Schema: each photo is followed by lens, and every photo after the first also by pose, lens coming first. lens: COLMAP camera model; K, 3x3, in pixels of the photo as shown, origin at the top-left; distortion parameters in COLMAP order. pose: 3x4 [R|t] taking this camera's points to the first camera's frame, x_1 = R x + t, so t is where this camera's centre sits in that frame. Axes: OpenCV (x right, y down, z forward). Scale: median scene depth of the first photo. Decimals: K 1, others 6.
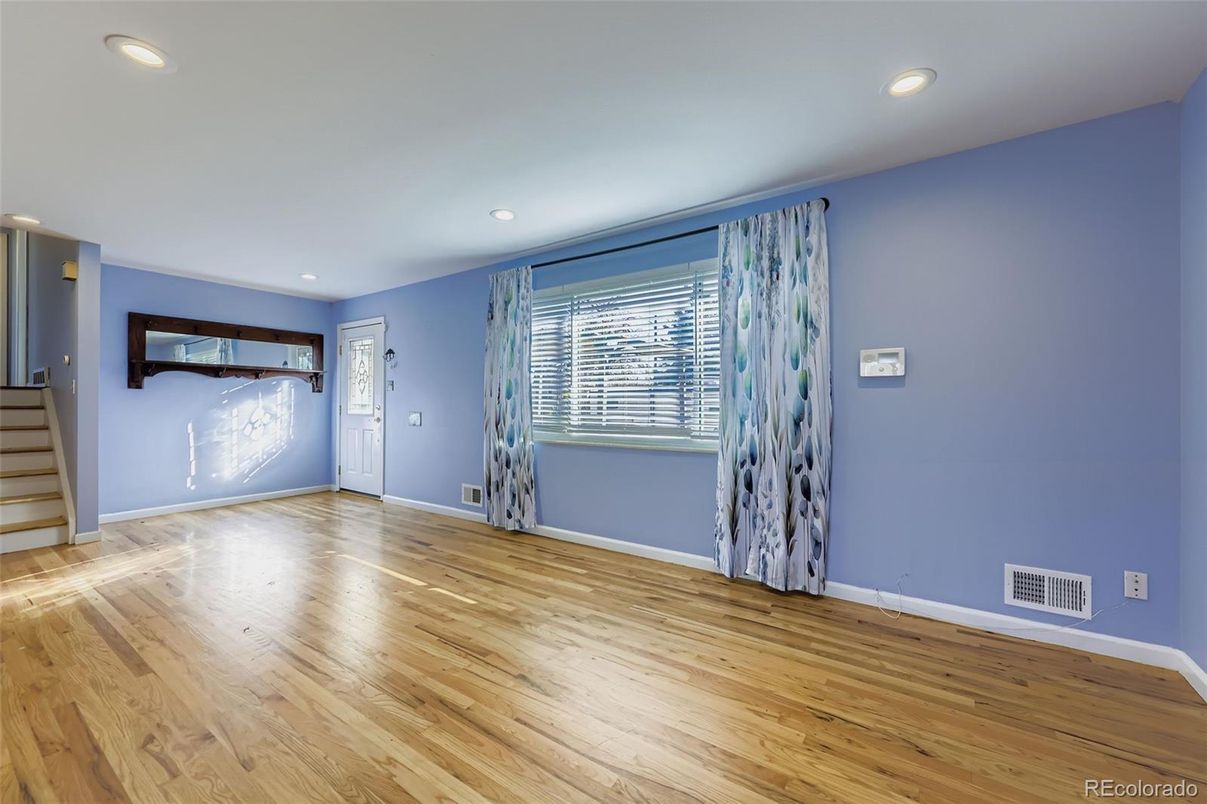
lens RADIAL K [[472.6, 0, 607.7], [0, 472.6, 406.5], [0, 0, 1]] dist [0.010260, 0.000098]
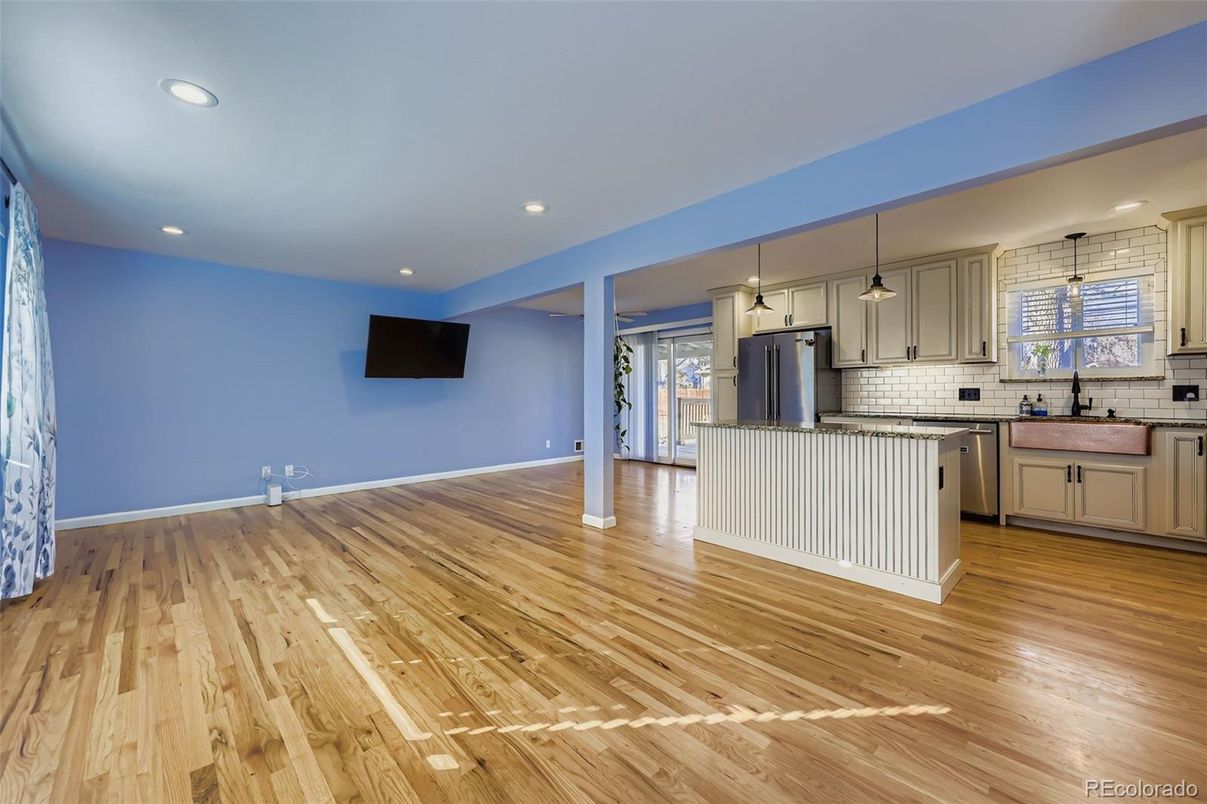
lens RADIAL K [[472.6, 0, 590.7], [0, 472.6, 391.2], [0, 0, 1]] dist [0.010260, 0.000098]
pose [[-0.972554, 0.001433, 0.232672, -0.632518], [0.001273, 0.999999, -0.000838, -0.004124], [-0.232673, -0.000519, -0.972555, 1.077142]]
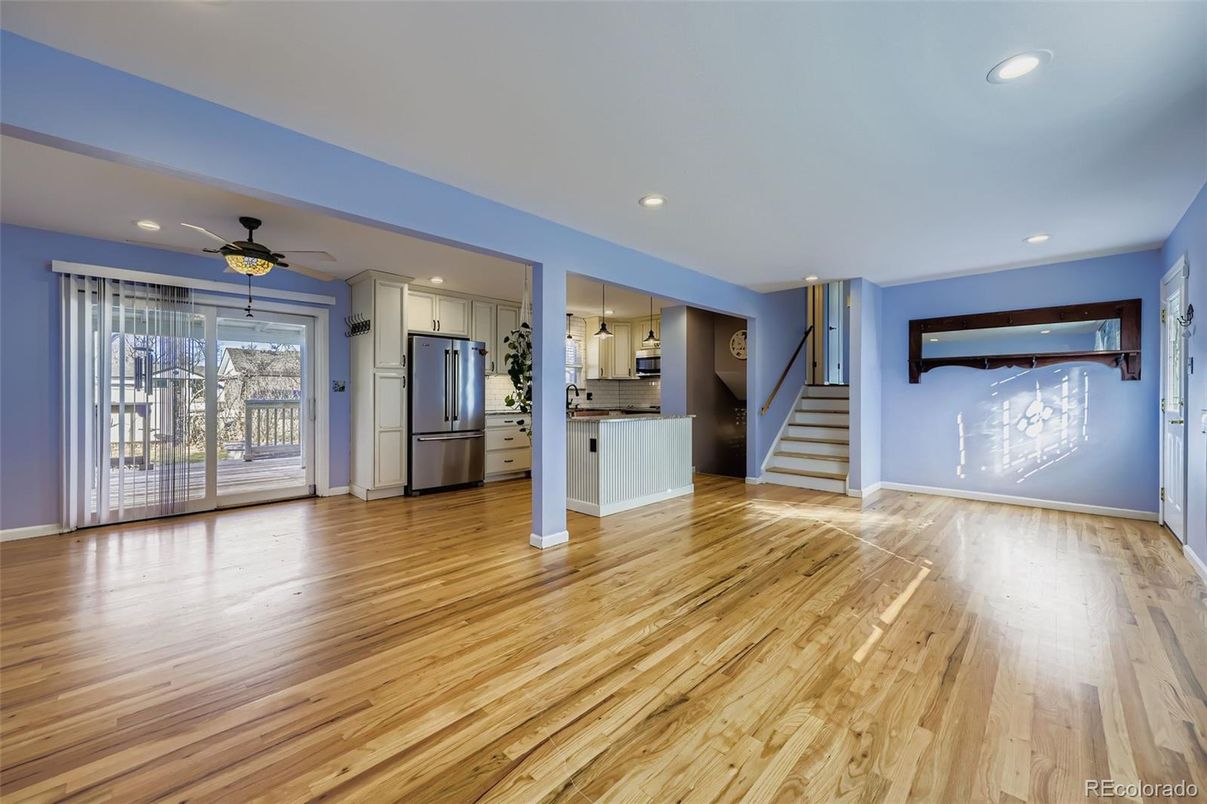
lens RADIAL K [[472.6, 0, 601.3], [0, 472.6, 397.7], [0, 0, 1]] dist [0.010260, 0.000098]
pose [[-0.174673, 0.001716, -0.984625, 0.316865], [-0.006109, 0.999977, 0.002826, -0.000125], [0.984608, 0.006509, -0.174658, 0.435796]]
